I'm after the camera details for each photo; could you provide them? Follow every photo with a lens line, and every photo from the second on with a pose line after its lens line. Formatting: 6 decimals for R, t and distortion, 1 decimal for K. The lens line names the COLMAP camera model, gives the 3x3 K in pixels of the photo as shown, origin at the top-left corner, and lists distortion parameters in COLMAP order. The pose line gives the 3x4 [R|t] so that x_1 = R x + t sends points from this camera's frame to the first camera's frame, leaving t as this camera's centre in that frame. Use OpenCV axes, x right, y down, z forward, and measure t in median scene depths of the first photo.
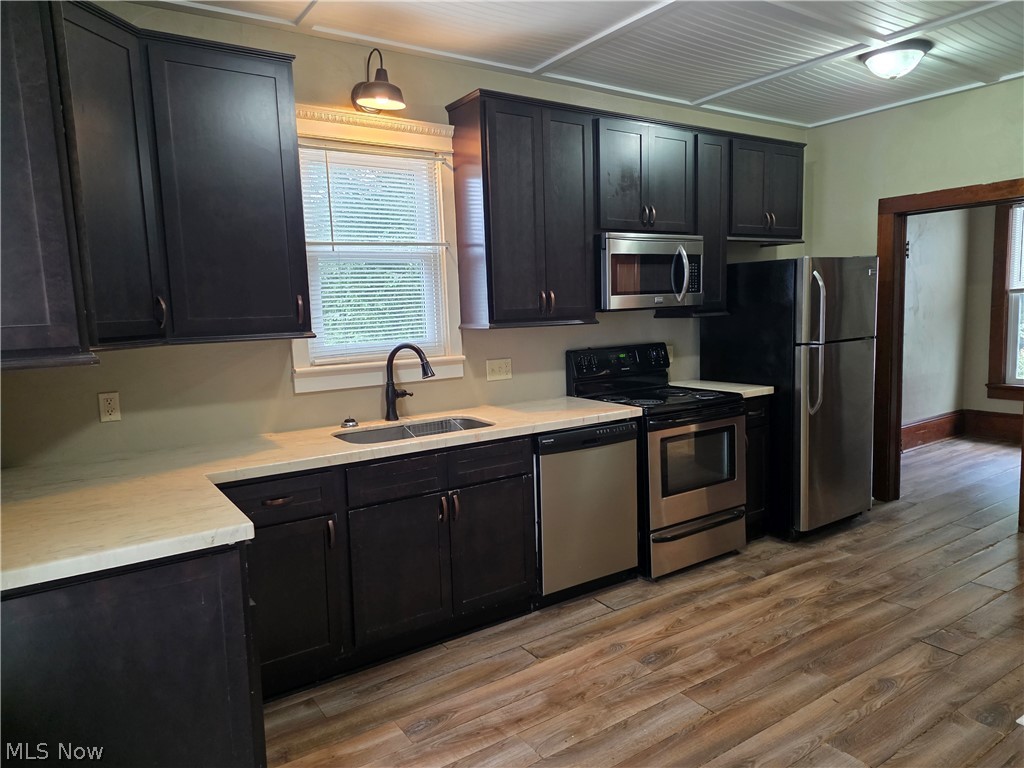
lens RADIAL K [[687.4, 0, 514.2], [0, 687.4, 385.9], [0, 0, 1]] dist [-0.007115, 0.003336]
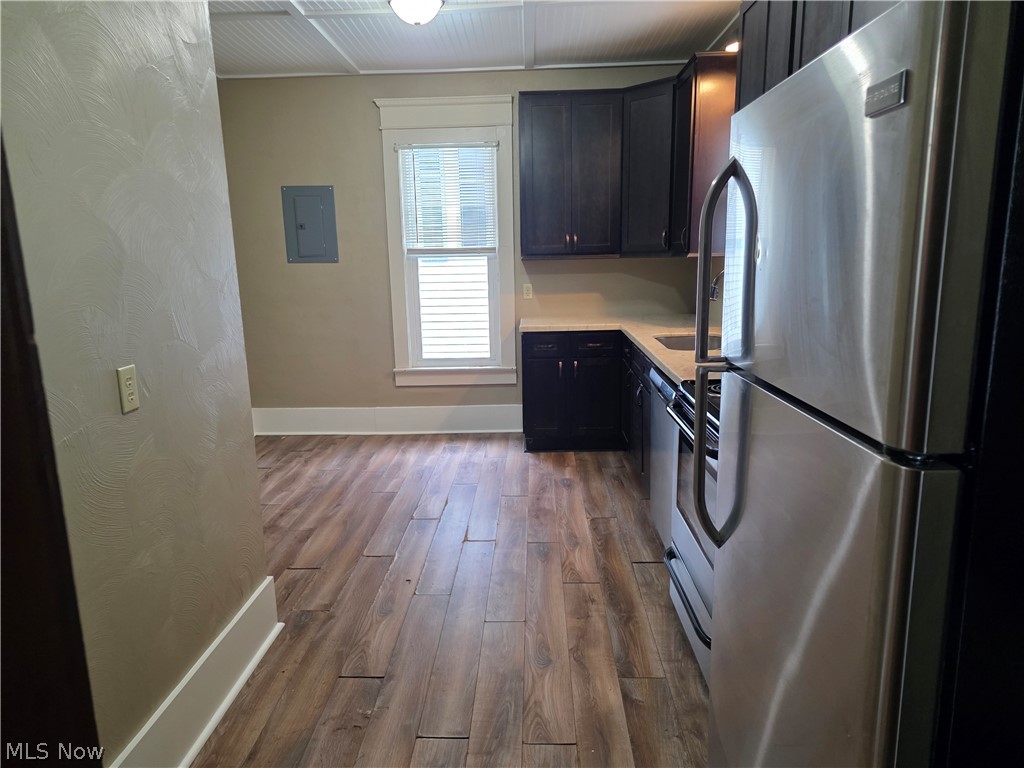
lens RADIAL K [[687.4, 0, 514.1], [0, 687.4, 382.9], [0, 0, 1]] dist [-0.007115, 0.003336]
pose [[-0.577899, 0.202148, -0.790676, 1.066421], [-0.062527, 0.955022, 0.289867, -0.212291], [0.813710, 0.216952, -0.539266, 1.471563]]
